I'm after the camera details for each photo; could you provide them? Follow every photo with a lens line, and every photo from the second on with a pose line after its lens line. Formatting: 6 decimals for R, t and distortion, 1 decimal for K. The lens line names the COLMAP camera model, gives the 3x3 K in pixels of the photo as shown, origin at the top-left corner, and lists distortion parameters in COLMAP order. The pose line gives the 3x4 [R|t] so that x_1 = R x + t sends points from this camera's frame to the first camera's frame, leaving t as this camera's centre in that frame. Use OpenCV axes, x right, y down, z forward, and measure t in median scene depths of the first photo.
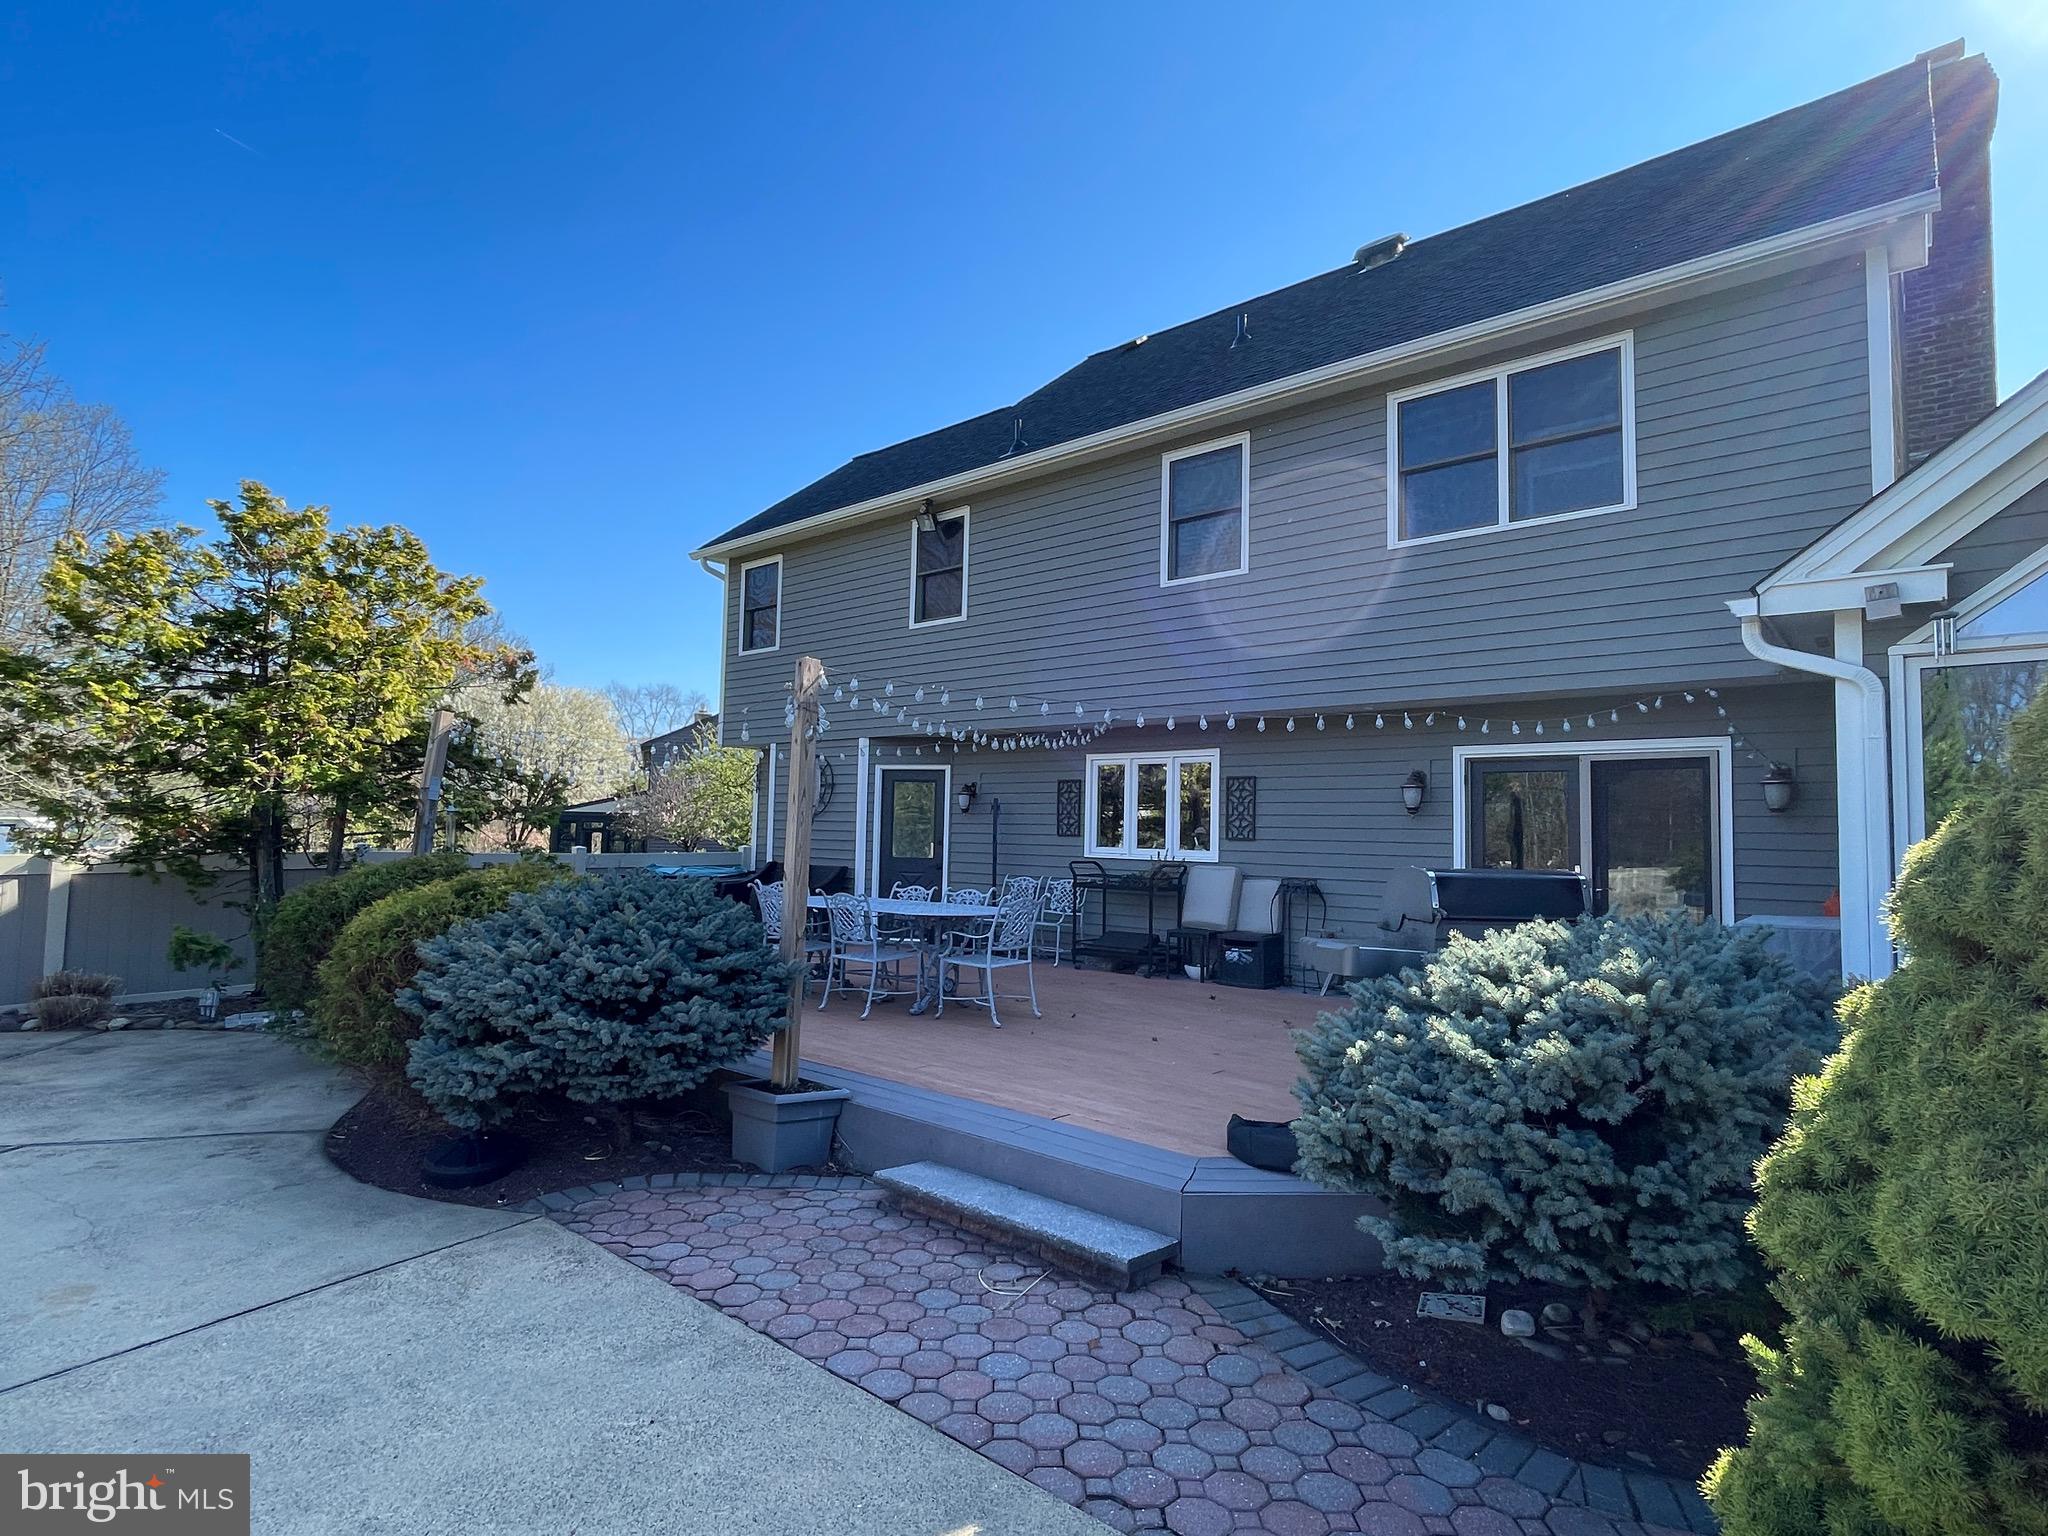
lens RADIAL K [[1043.0, 0, 995.1], [0, 1043.0, 773.8], [0, 0, 1]] dist [0.000909, -0.000545]
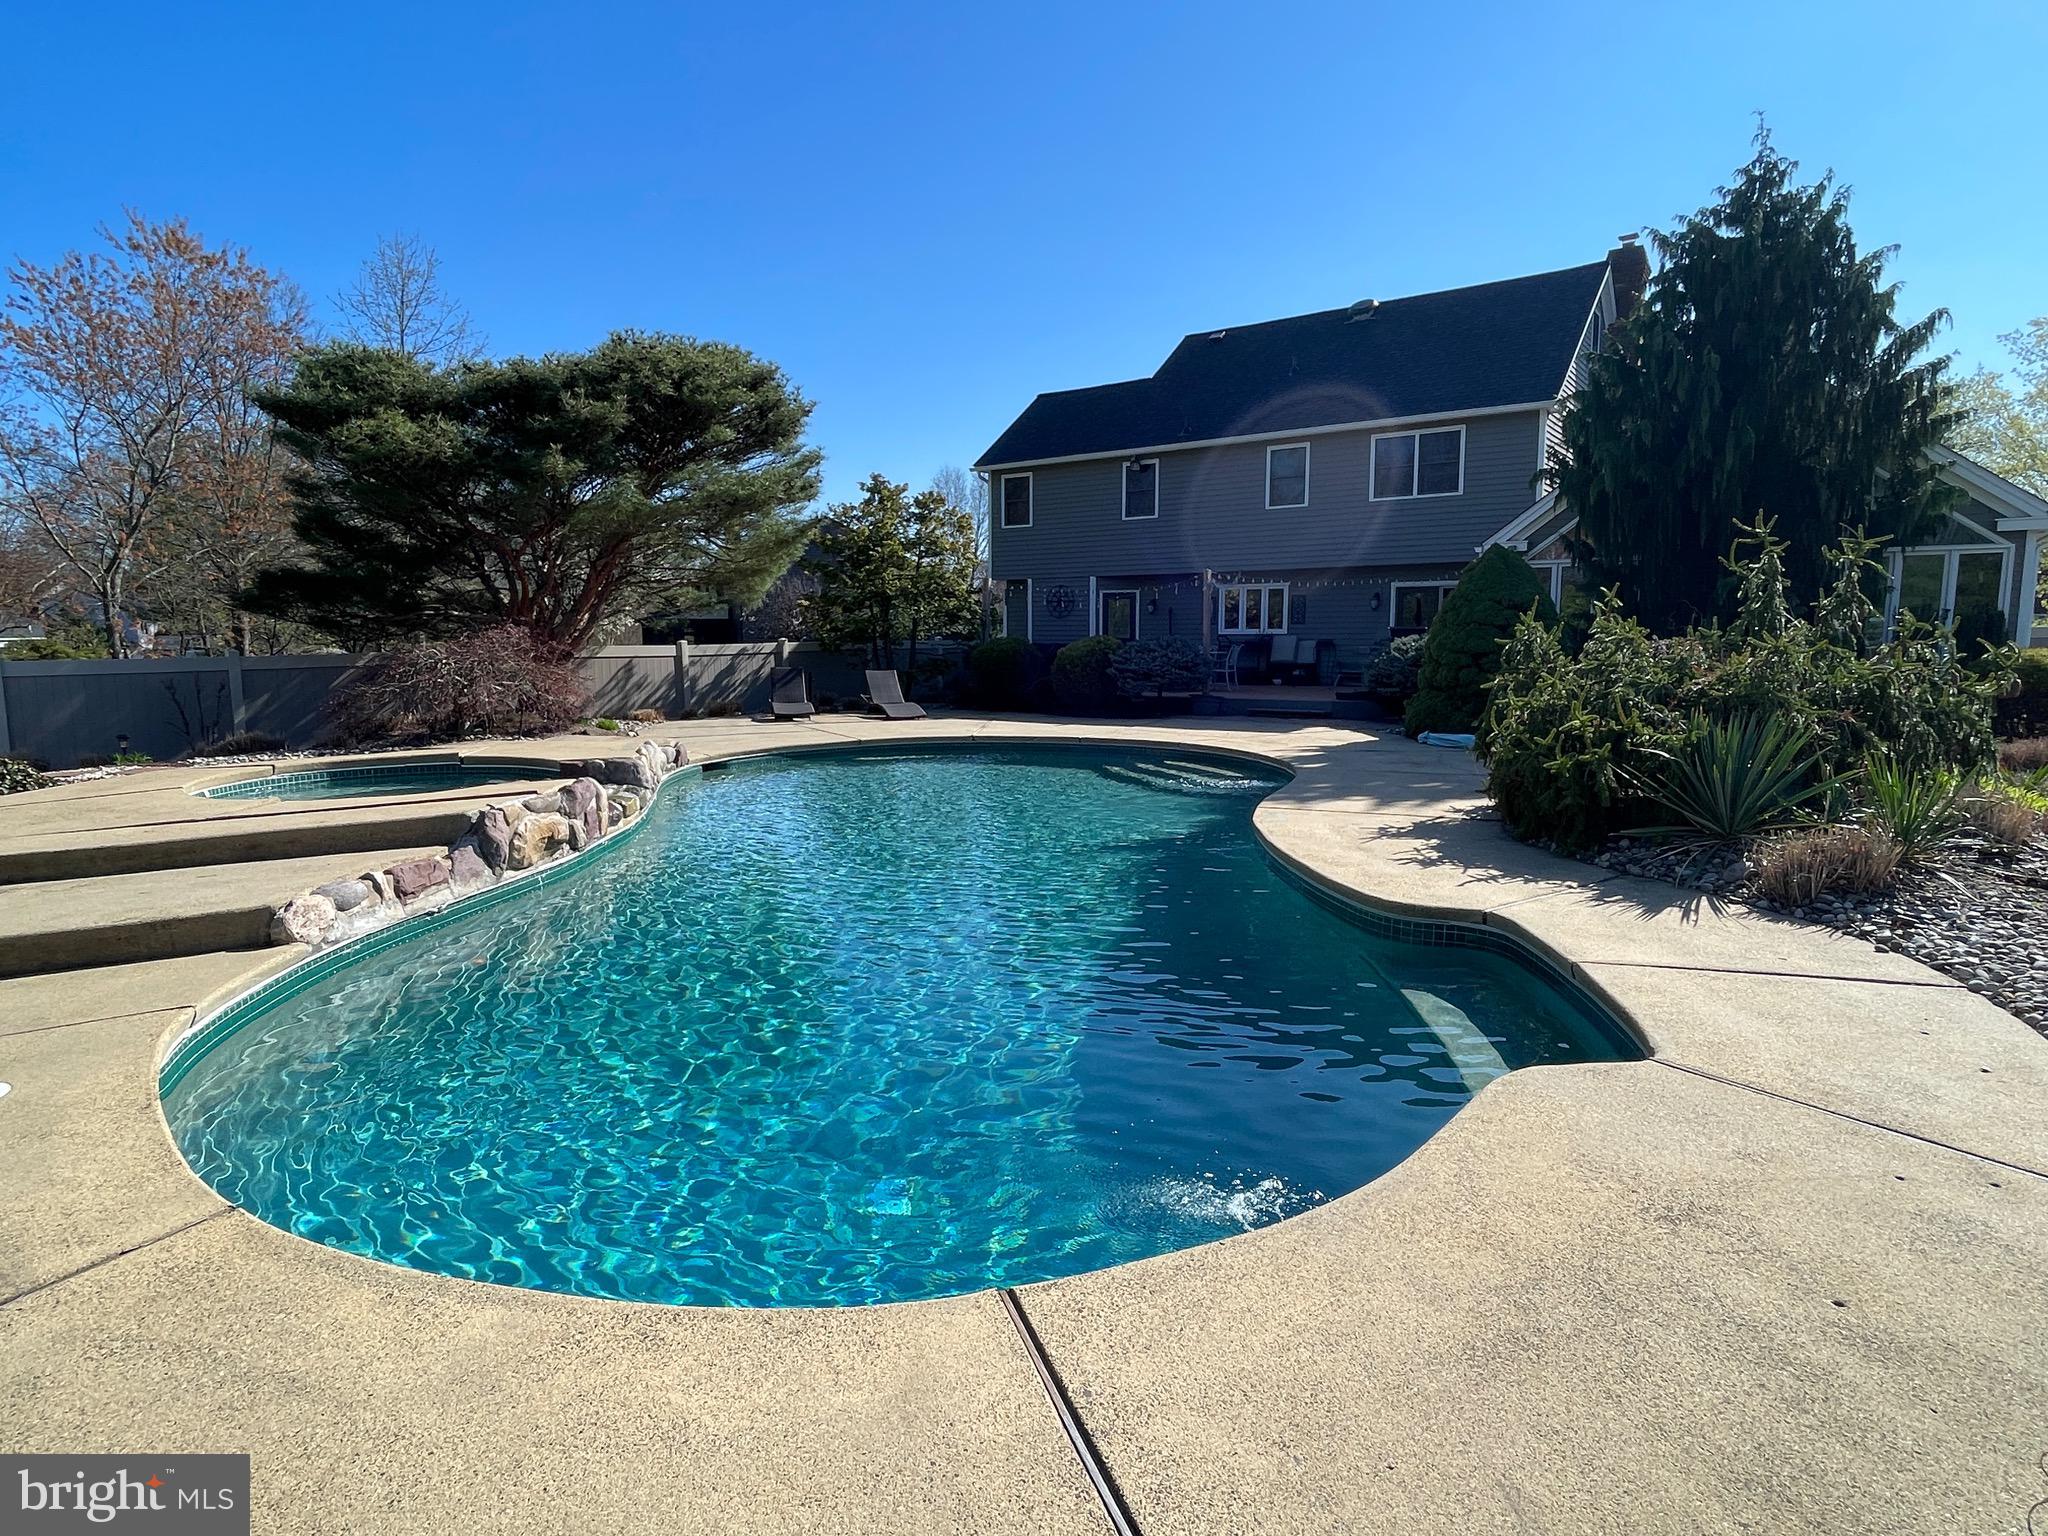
lens RADIAL K [[1183.3, 0, 956.0], [0, 1183.3, 775.2], [0, 0, 1]] dist [0.003949, 0.000651]
pose [[0.996306, -0.035046, 0.078403, -0.699457], [0.020727, 0.984085, 0.176488, -0.079519], [-0.083340, -0.174211, 0.981175, -1.480269]]
